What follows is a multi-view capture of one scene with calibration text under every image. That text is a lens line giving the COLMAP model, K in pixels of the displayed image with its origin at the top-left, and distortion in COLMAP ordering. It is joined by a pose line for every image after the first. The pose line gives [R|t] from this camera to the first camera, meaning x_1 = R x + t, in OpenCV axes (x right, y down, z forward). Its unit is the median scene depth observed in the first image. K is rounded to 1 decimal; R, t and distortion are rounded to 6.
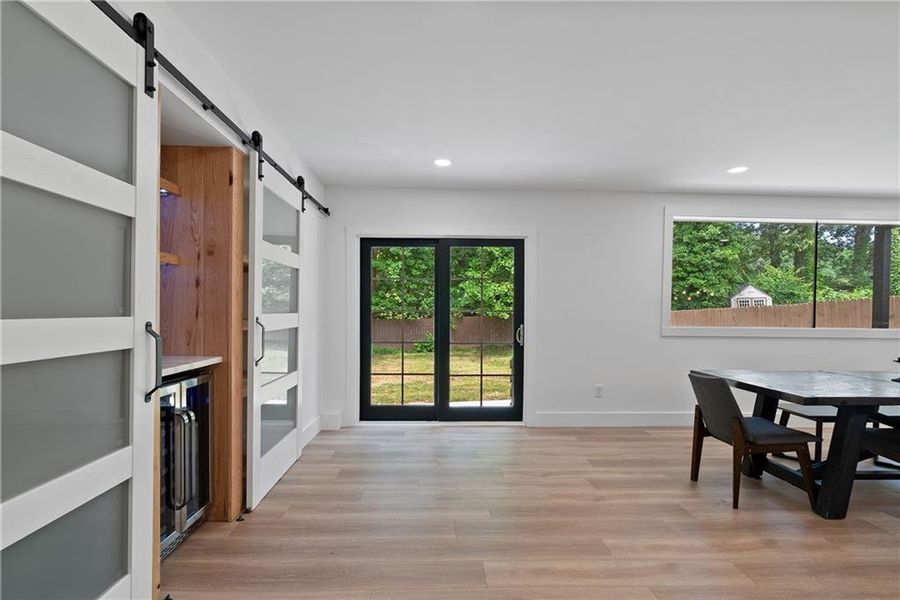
lens RADIAL K [[413.9, 0, 448.4], [0, 413.9, 315.9], [0, 0, 1]] dist [-0.000084, 0.000279]
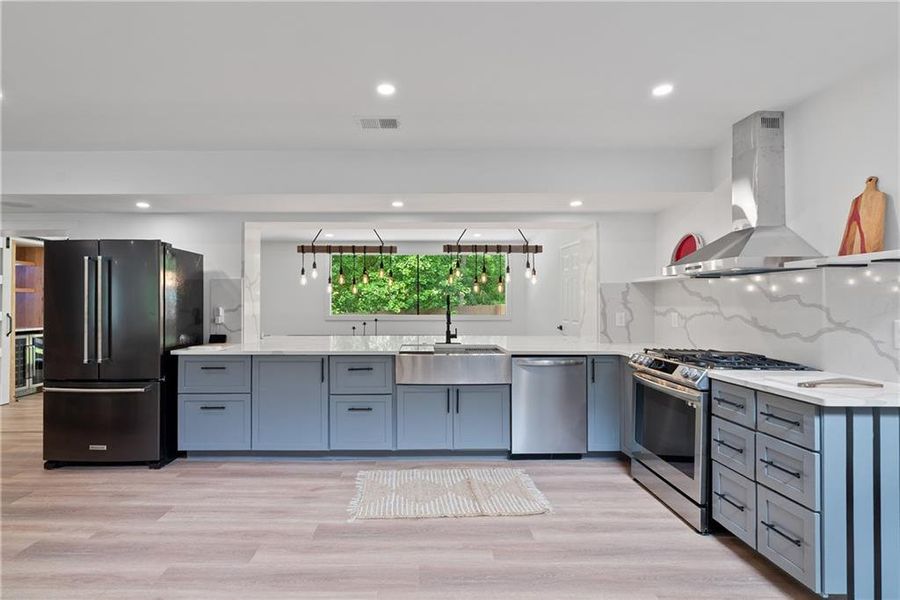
lens RADIAL K [[418.3, 0, 418.2], [0, 418.3, 300.7], [0, 0, 1]] dist [-0.001488, 0.000115]
pose [[0.999059, -0.012352, -0.041578, 1.738071], [0.011392, 0.999665, -0.023225, 0.018708], [0.041851, 0.022729, 0.998865, -1.430371]]
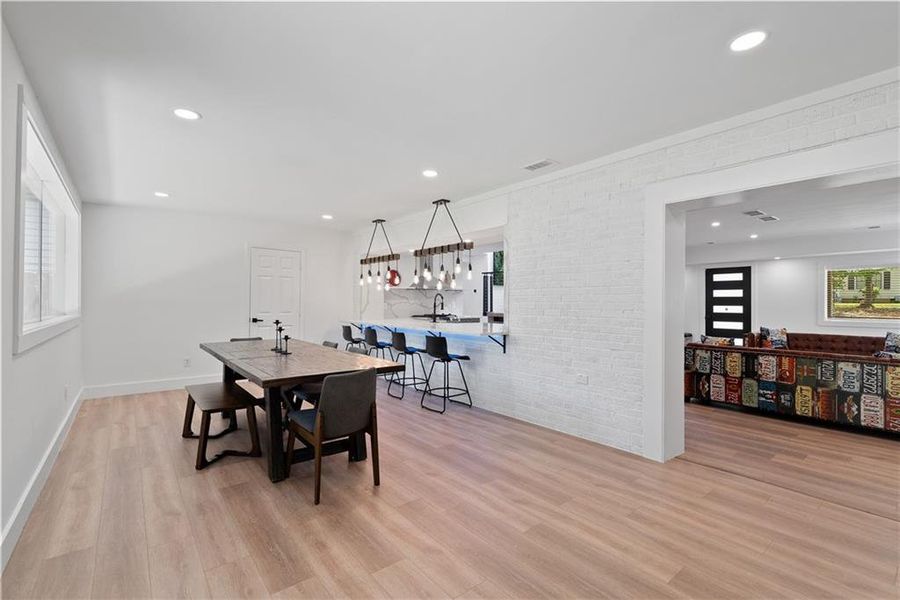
lens RADIAL K [[408.3, 0, 450.0], [0, 408.3, 300.0], [0, 0, 1]] dist [-0.001370, 0.001100]
pose [[-0.600020, -0.010059, 0.799921, -0.276707], [0.004067, 0.999870, 0.015624, -0.033429], [-0.799974, 0.012628, -0.599901, 1.559907]]
